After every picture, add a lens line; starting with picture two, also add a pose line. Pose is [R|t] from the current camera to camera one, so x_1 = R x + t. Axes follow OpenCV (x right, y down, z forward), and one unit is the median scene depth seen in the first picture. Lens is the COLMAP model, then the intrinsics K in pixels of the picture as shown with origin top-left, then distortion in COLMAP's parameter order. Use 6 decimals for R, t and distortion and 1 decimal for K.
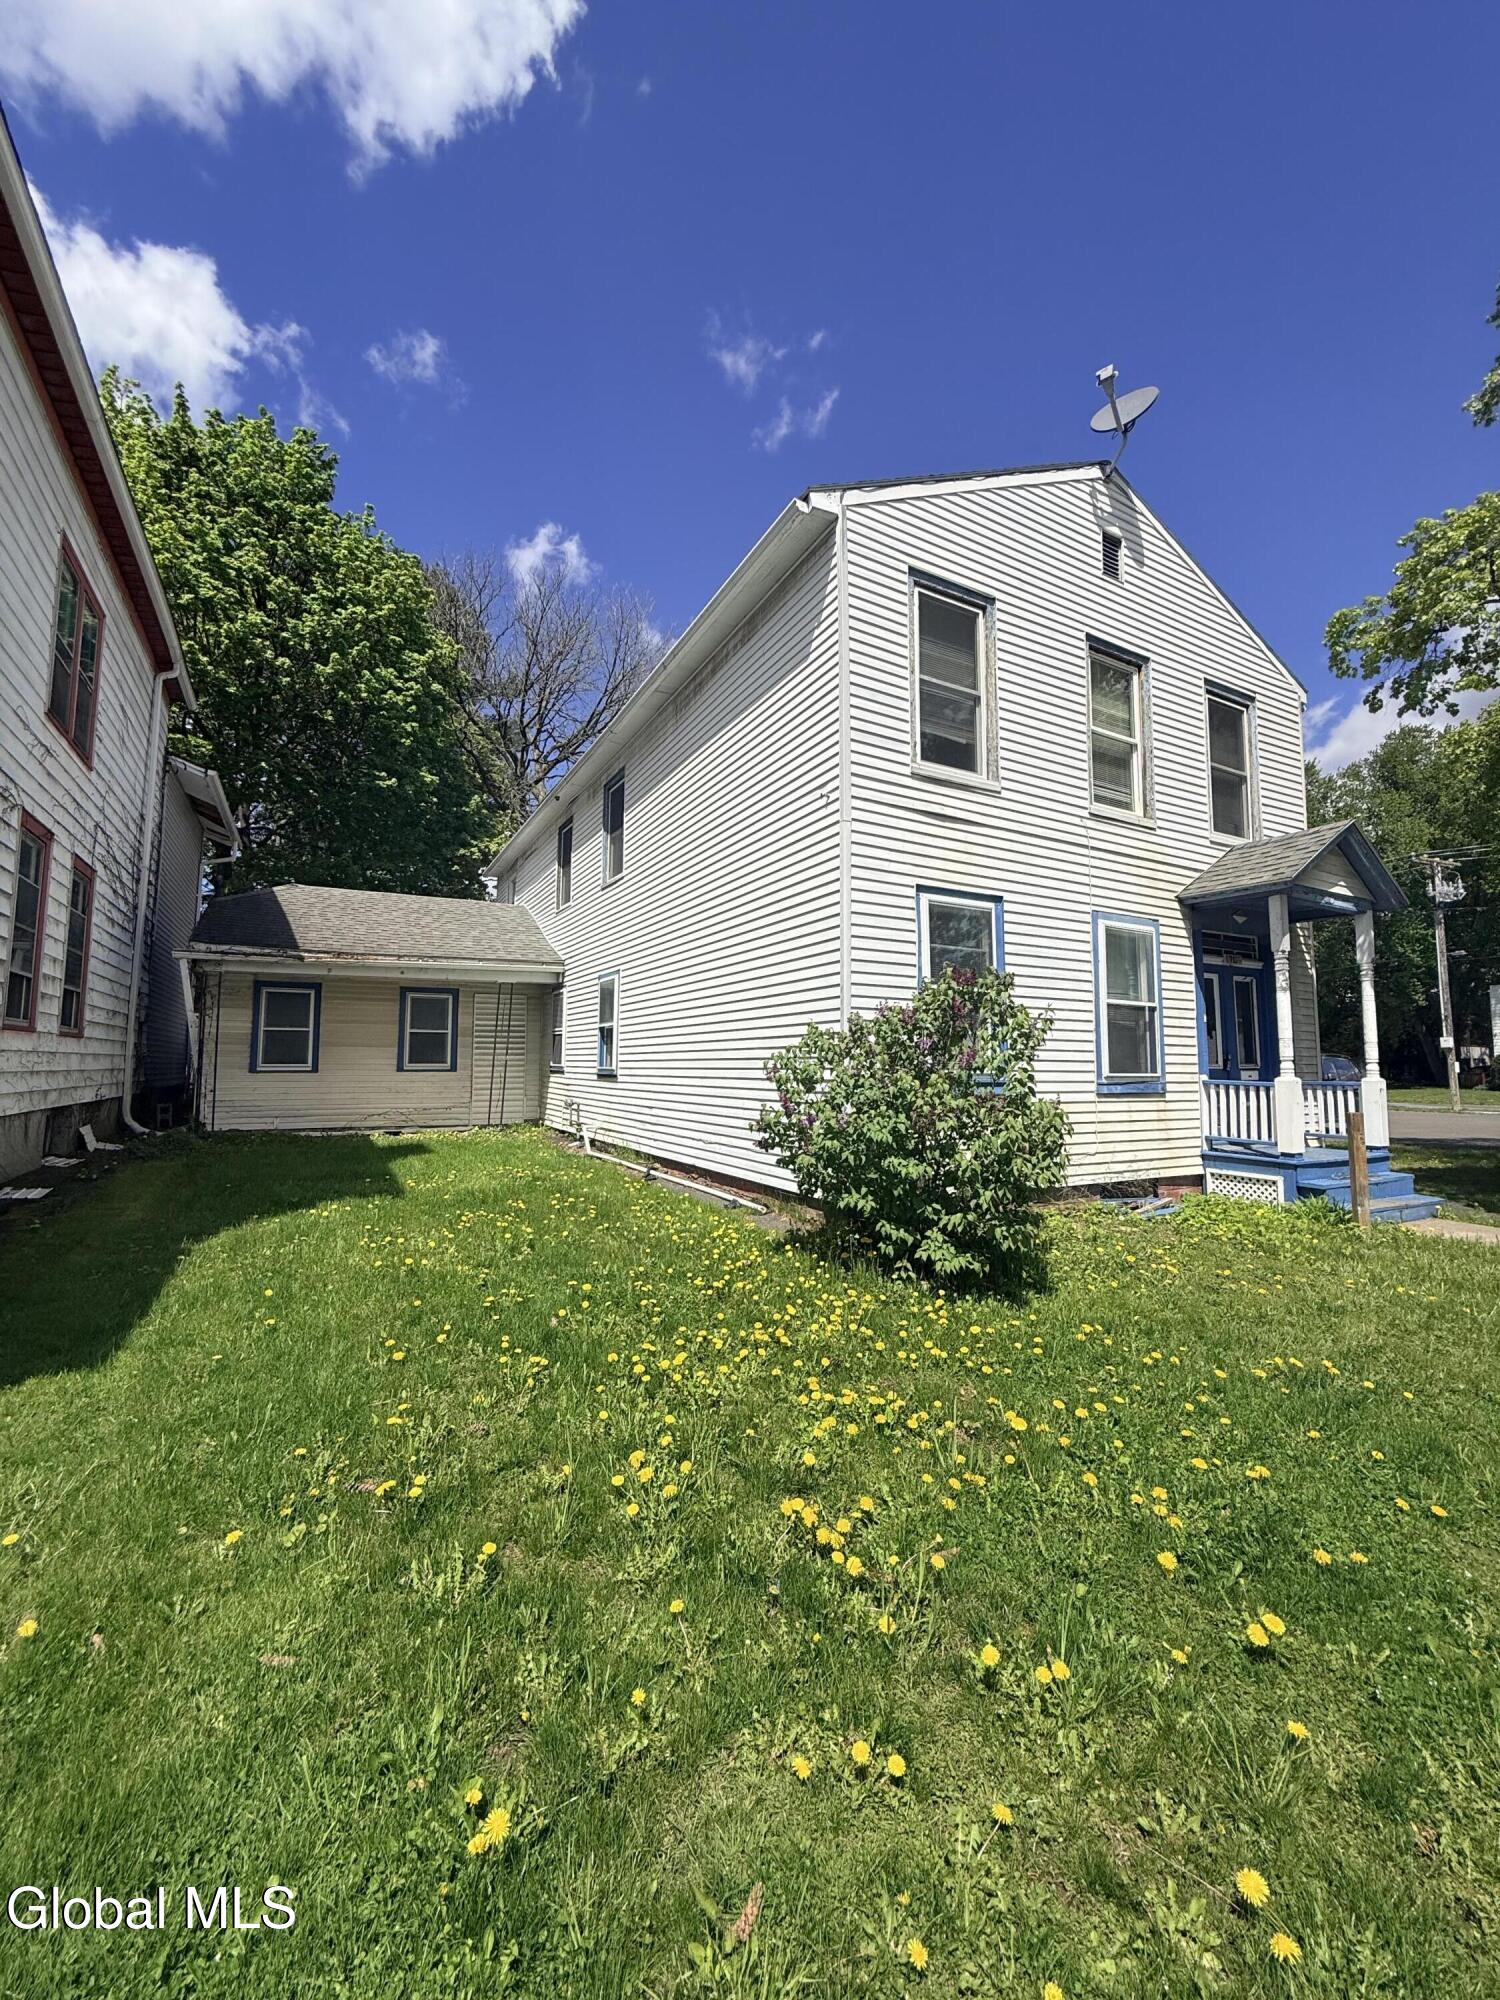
lens RADIAL K [[798.7, 0, 765.6], [0, 798.7, 1002.2], [0, 0, 1]] dist [0.004626, -0.001400]
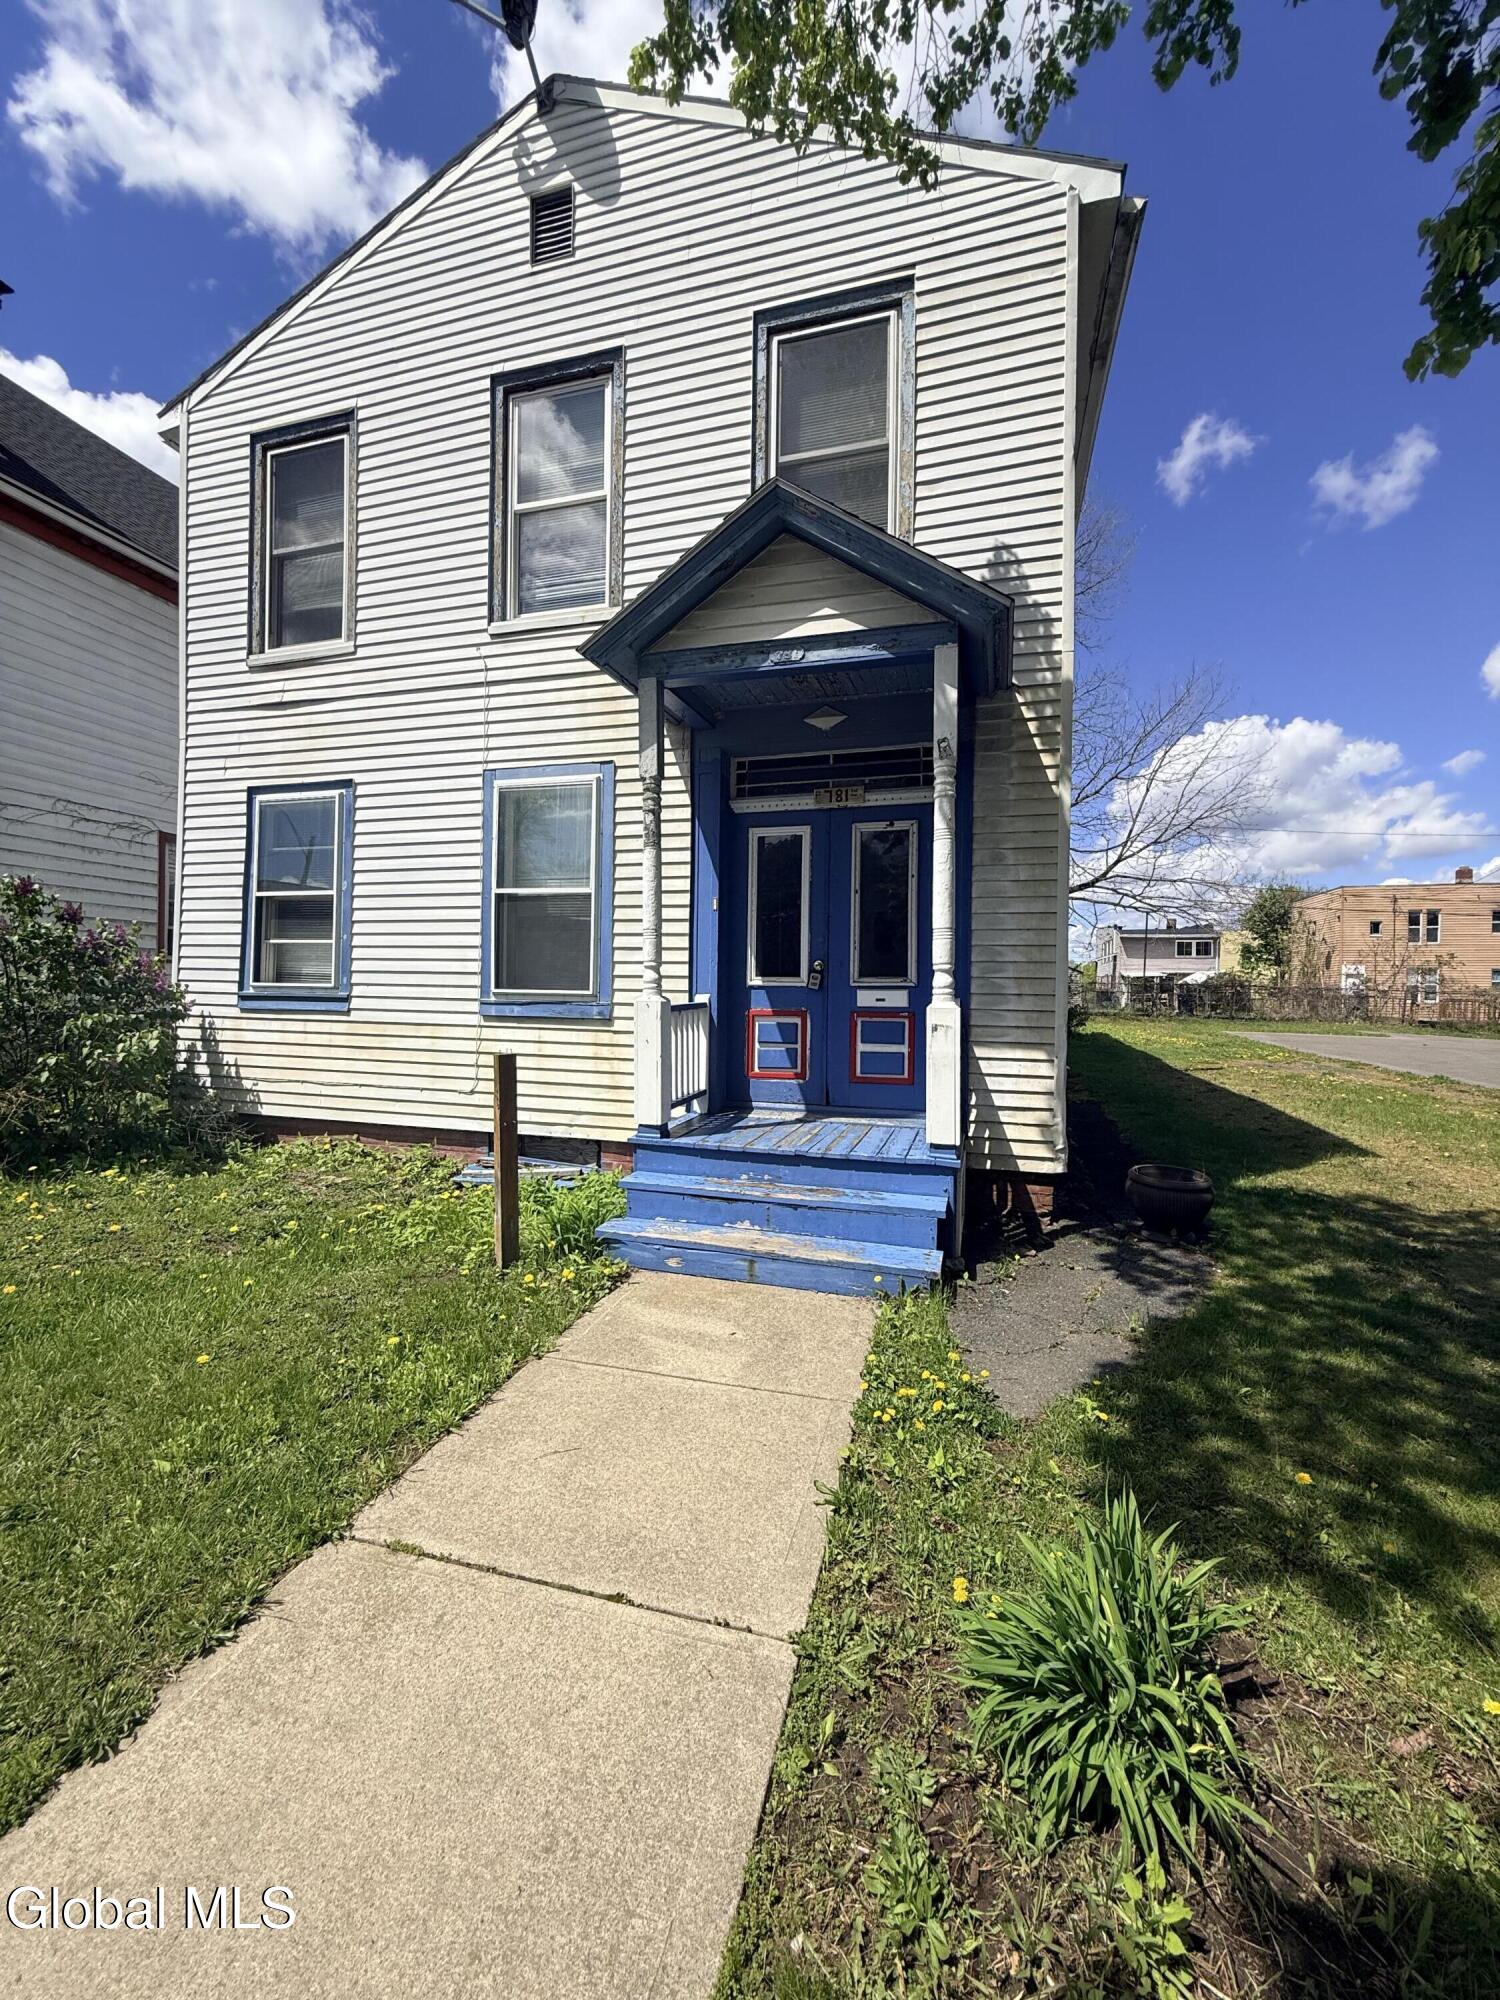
lens RADIAL K [[798.7, 0, 743.5], [0, 798.7, 1004.1], [0, 0, 1]] dist [0.004626, -0.001400]
pose [[0.702324, 0.013873, -0.711723, 1.030436], [0.044993, 0.996946, 0.063832, 0.060557], [0.710434, -0.076853, 0.699554, 0.588804]]
